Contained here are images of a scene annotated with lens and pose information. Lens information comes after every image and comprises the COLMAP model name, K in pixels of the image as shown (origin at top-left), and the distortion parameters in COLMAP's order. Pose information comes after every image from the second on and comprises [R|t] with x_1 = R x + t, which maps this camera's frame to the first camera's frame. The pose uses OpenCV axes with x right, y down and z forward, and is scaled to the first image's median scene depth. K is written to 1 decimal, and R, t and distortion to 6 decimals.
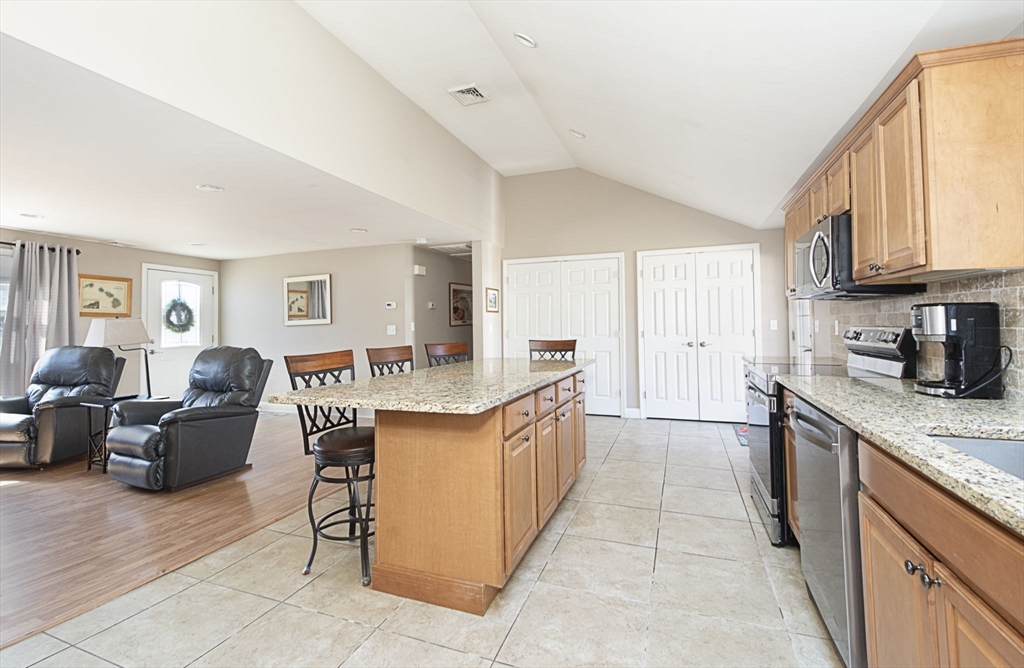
lens RADIAL K [[432.4, 0, 517.0], [0, 432.4, 316.2], [0, 0, 1]] dist [0.025247, -0.021250]
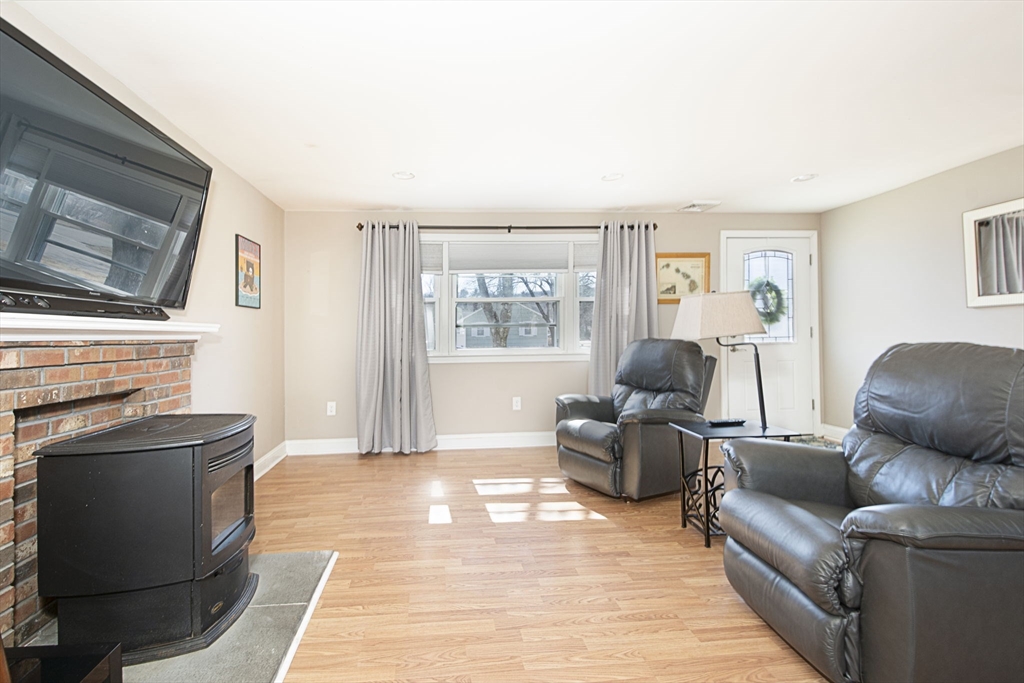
lens RADIAL K [[487.8, 0, 512.0], [0, 487.8, 341.5], [0, 0, 1]] dist [0.145325, -0.000071]
pose [[0.491019, 0.016618, -0.870990, -0.344990], [0.032882, 0.998752, 0.037593, 0.029058], [0.870528, -0.047099, 0.489860, 0.314670]]
